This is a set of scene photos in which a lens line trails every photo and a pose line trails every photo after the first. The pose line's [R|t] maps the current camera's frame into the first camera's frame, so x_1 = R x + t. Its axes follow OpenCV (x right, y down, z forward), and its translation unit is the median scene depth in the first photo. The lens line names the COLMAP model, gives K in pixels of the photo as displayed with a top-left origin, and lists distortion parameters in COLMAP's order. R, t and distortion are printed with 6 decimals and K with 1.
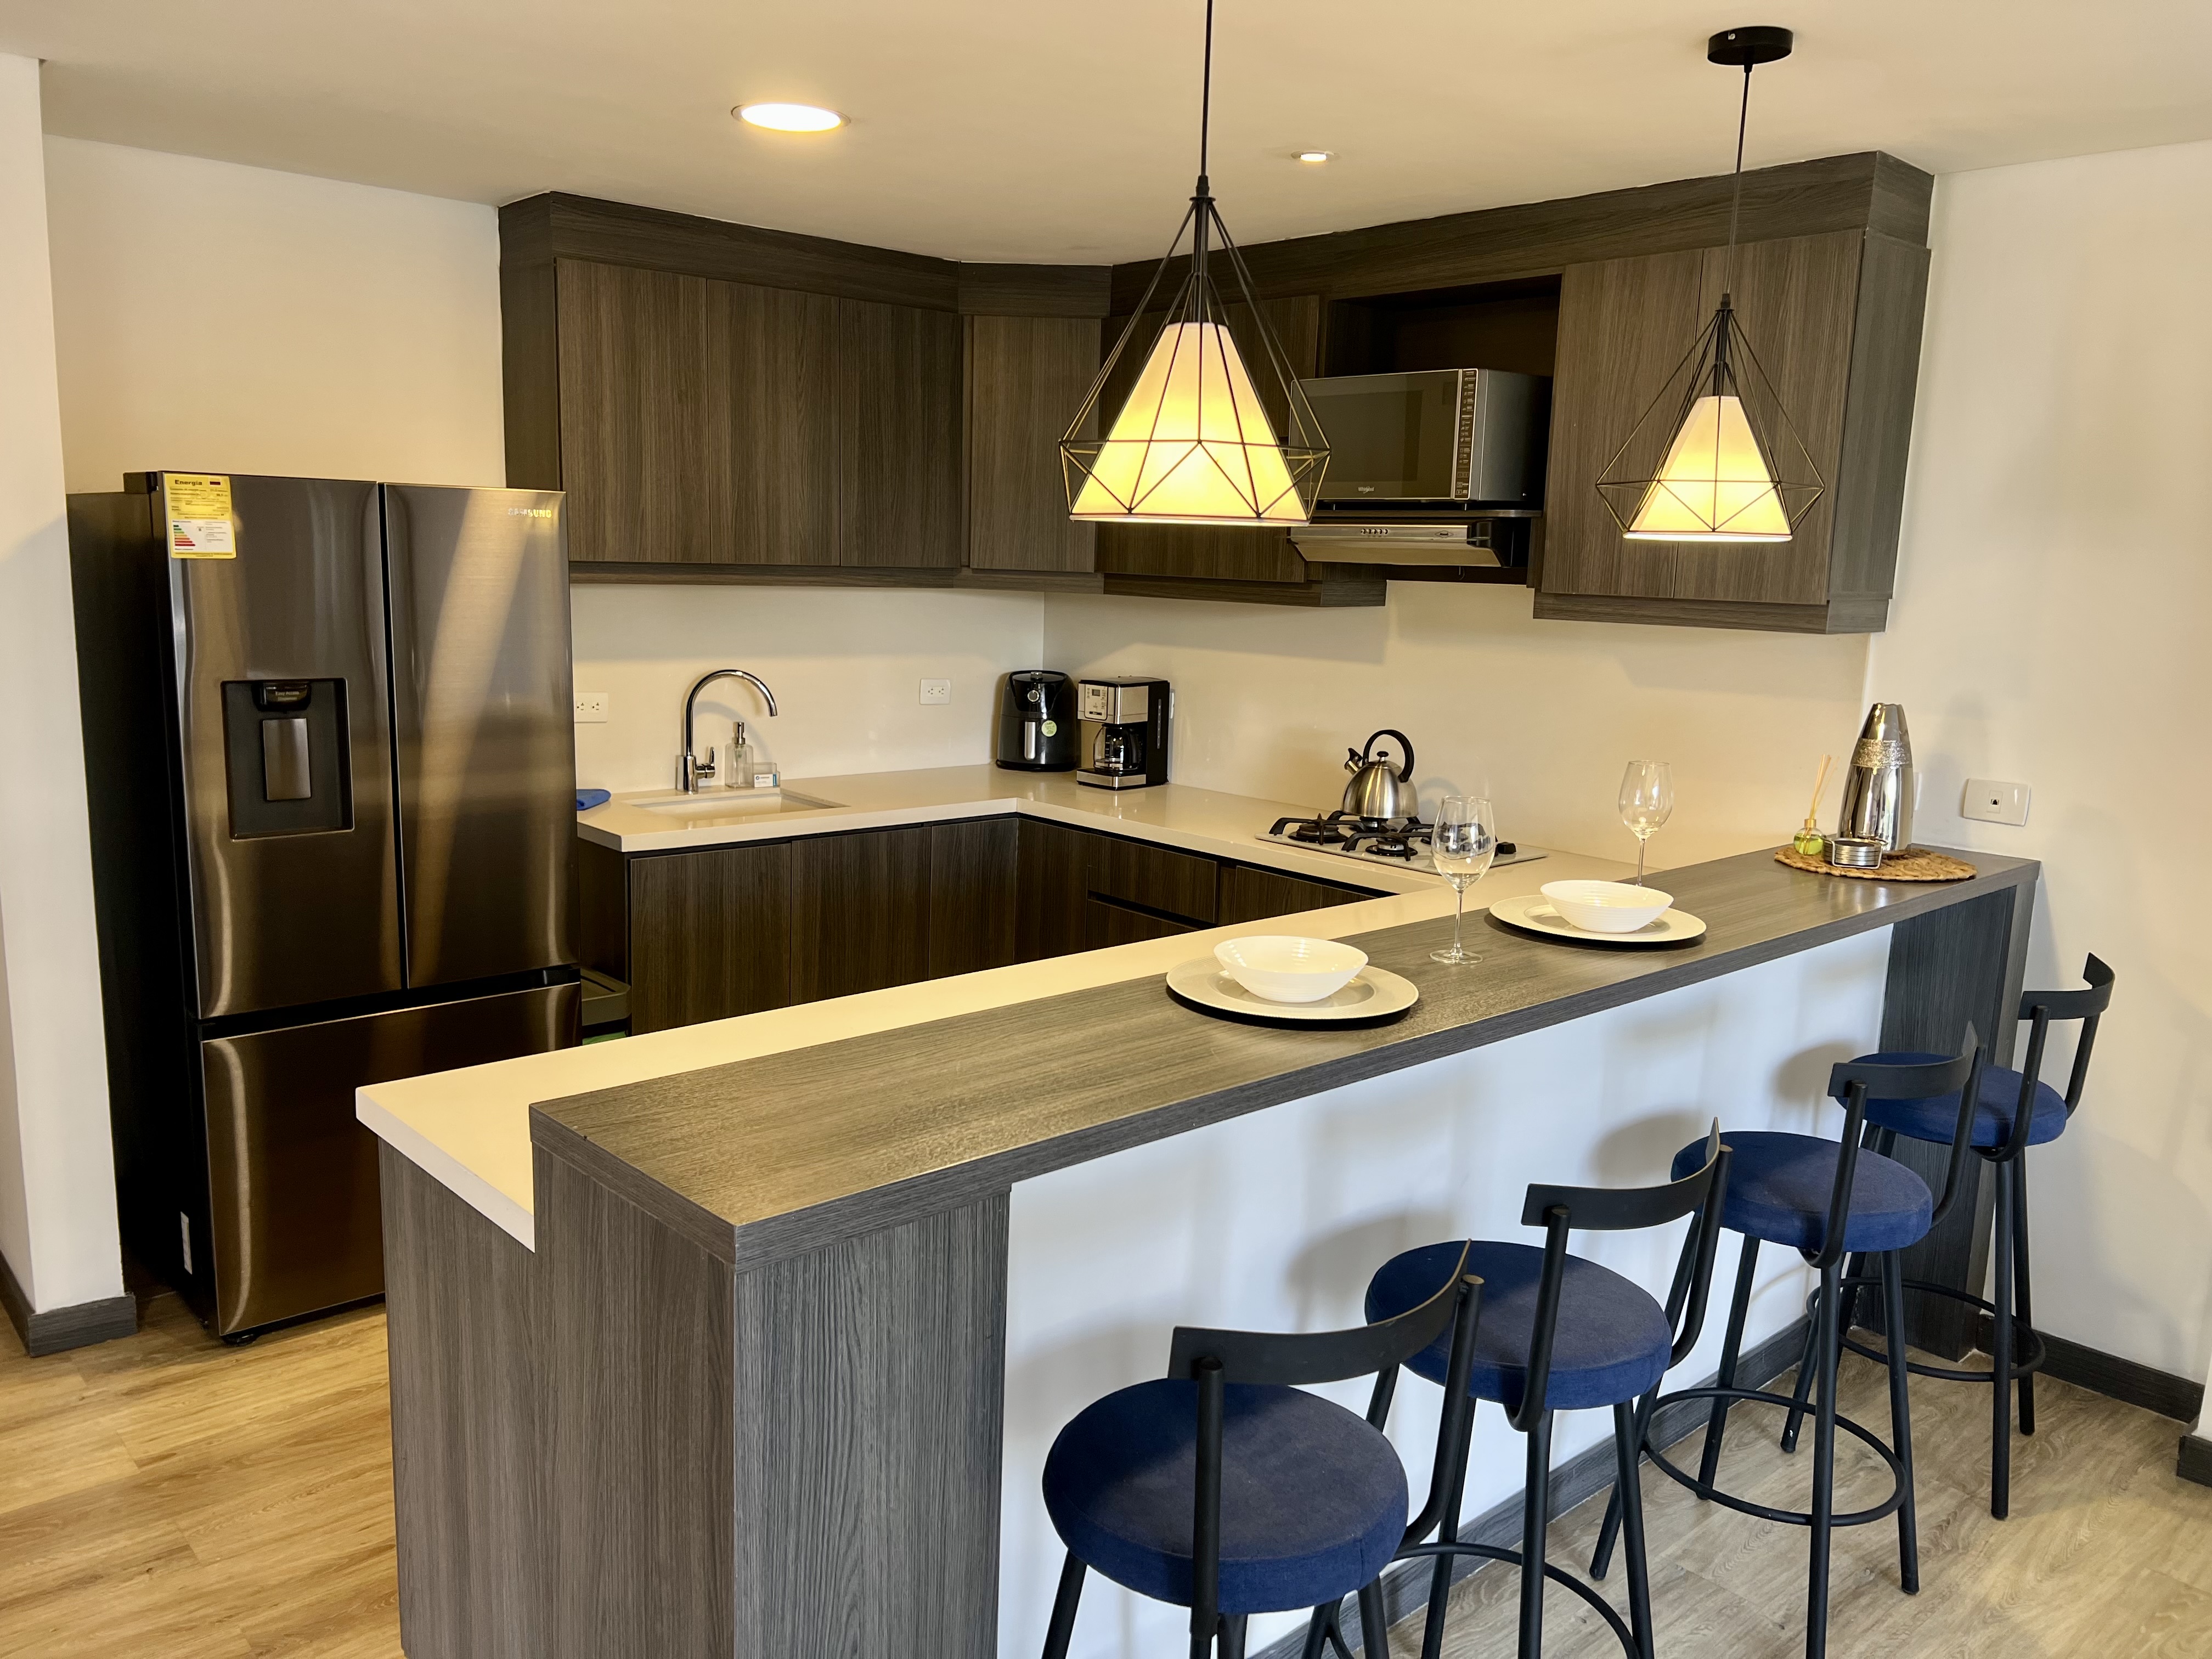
lens RADIAL K [[1649.4, 0, 1106.0], [0, 1649.4, 829.5], [0, 0, 1]] dist [0.012182, -0.002849]
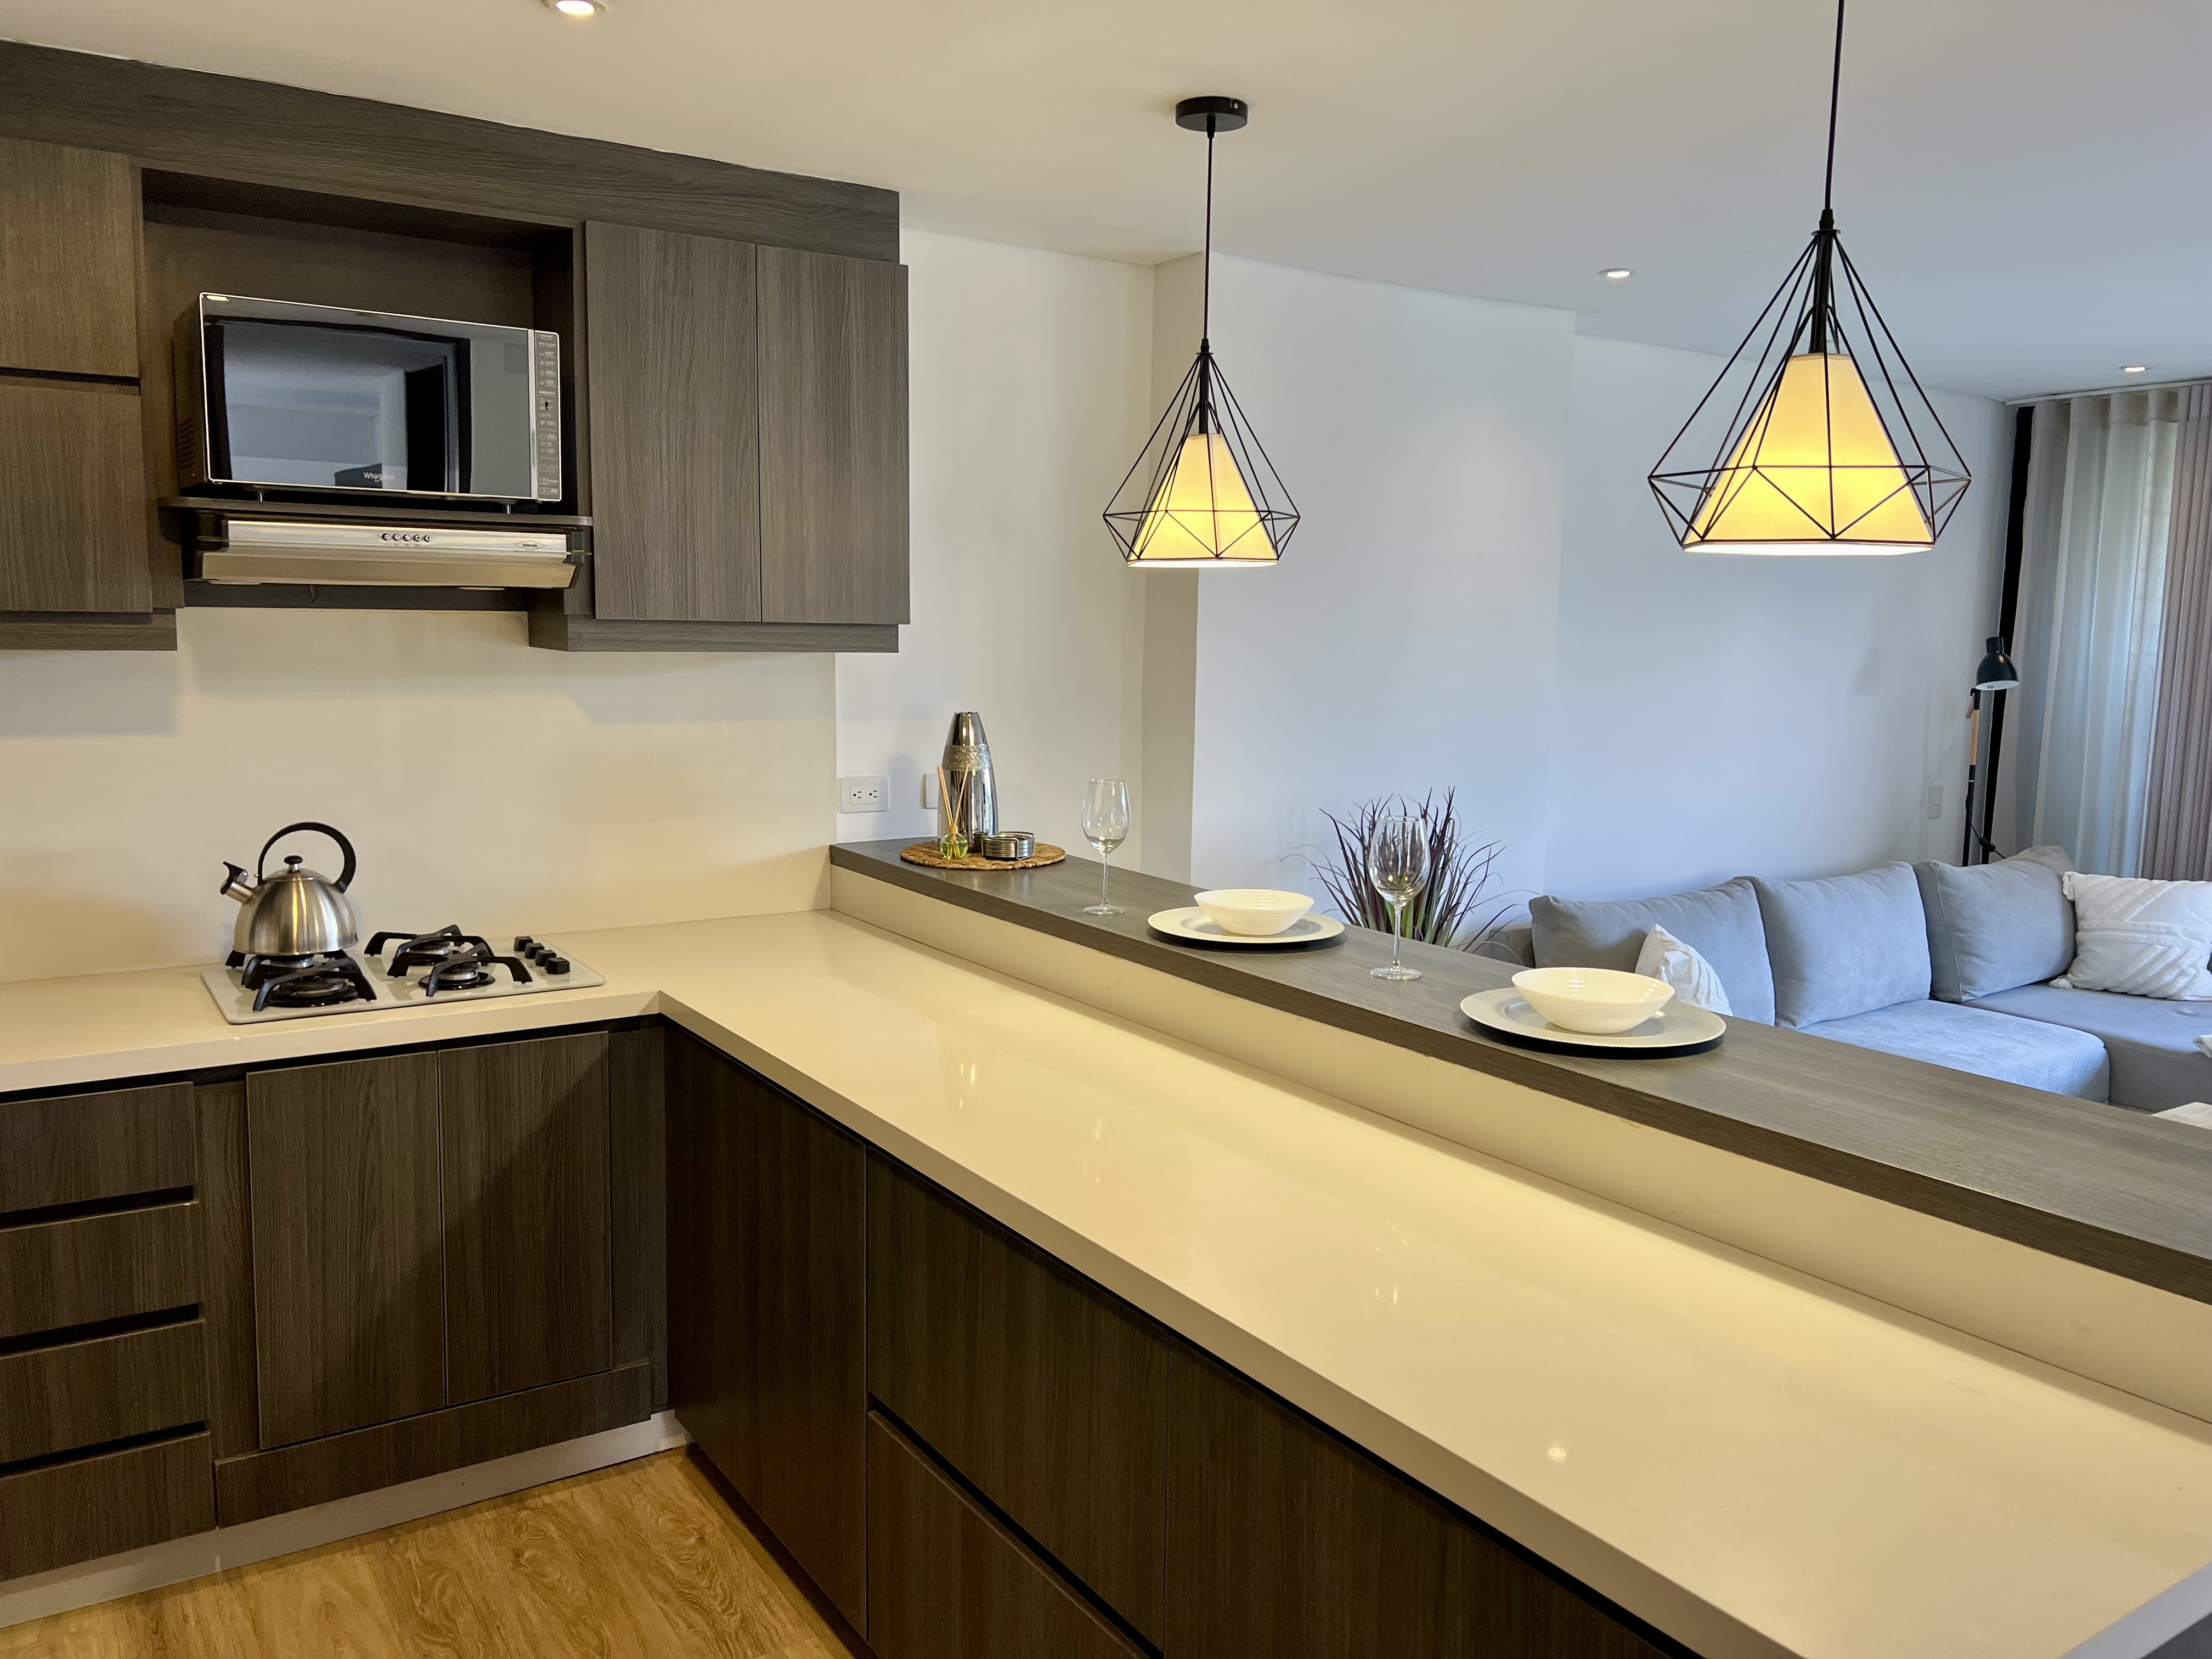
lens RADIAL K [[1649.4, 0, 1106.0], [0, 1649.4, 829.5], [0, 0, 1]] dist [0.012182, -0.002849]
pose [[0.163580, -0.150359, 0.975004, -0.494883], [0.155262, 0.979924, 0.125069, -0.101991], [-0.974236, 0.130923, 0.183641, 0.603715]]
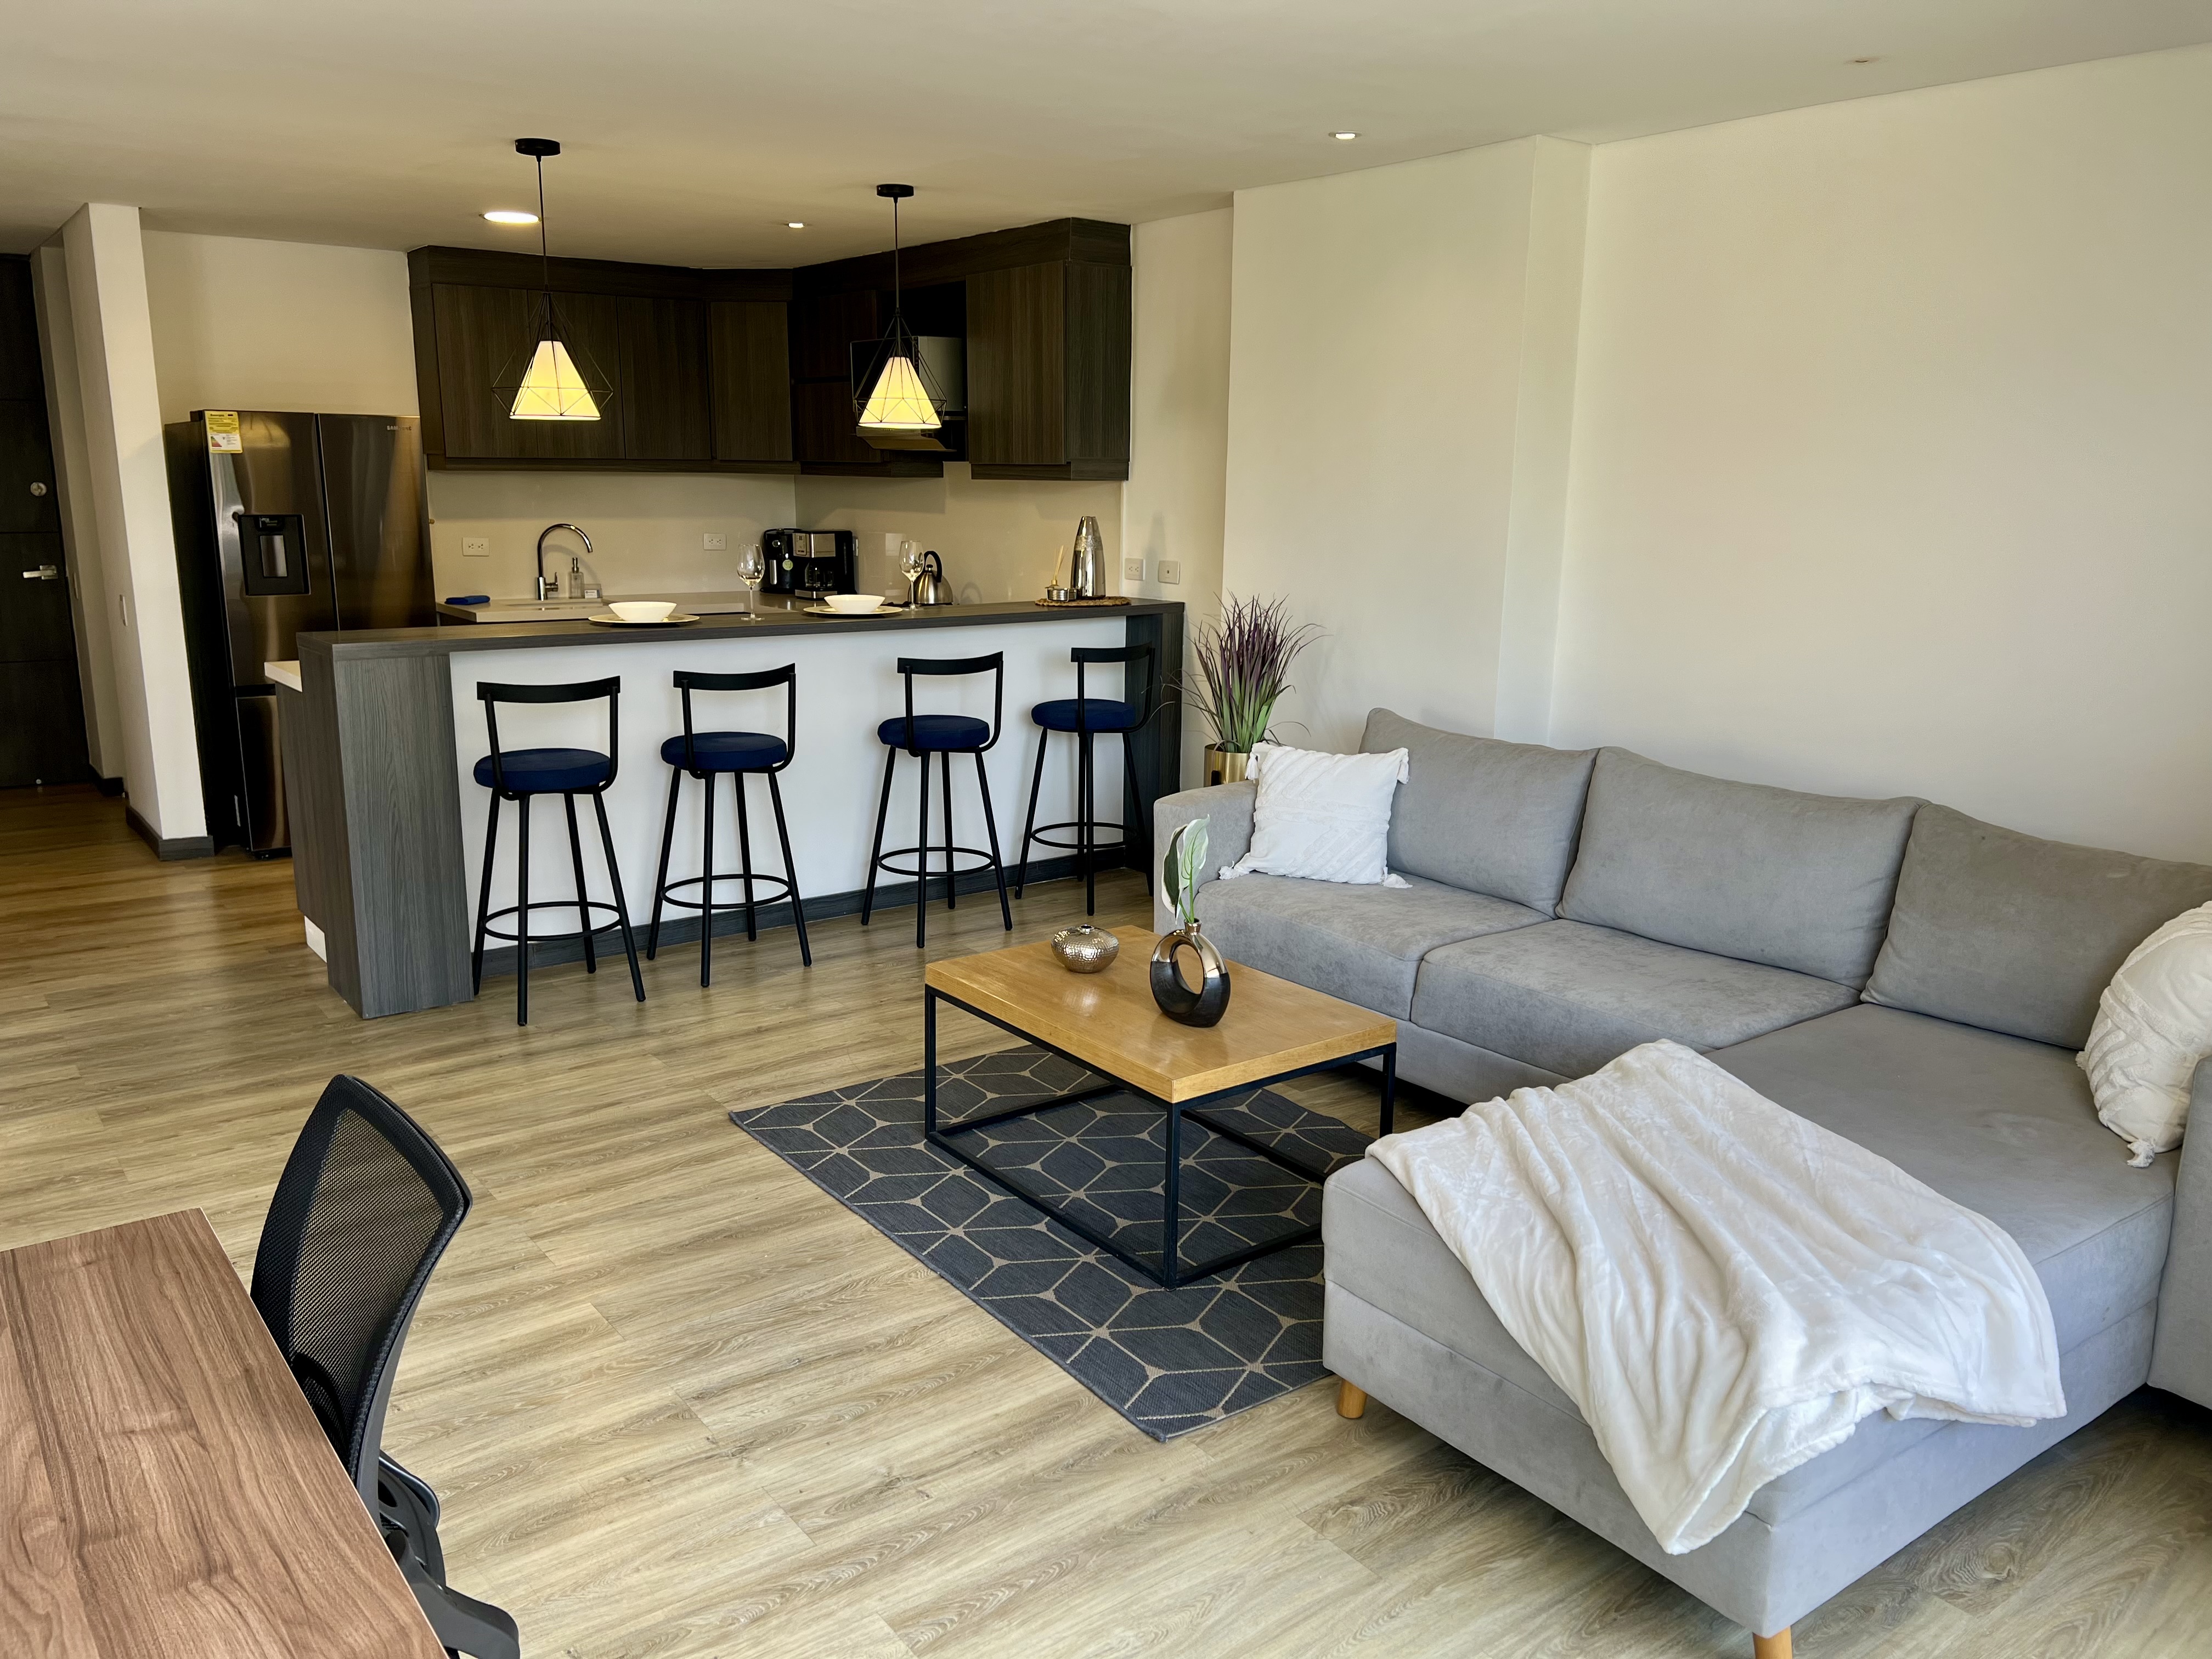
lens RADIAL K [[1675.9, 0, 1106.0], [0, 1675.9, 829.5], [0, 0, 1]] dist [0.008425, 0.000642]
pose [[0.995678, 0.001054, -0.092864, 0.559813], [0.002930, 0.999082, 0.042746, 0.165002], [0.092824, -0.042833, 0.994761, -0.753480]]
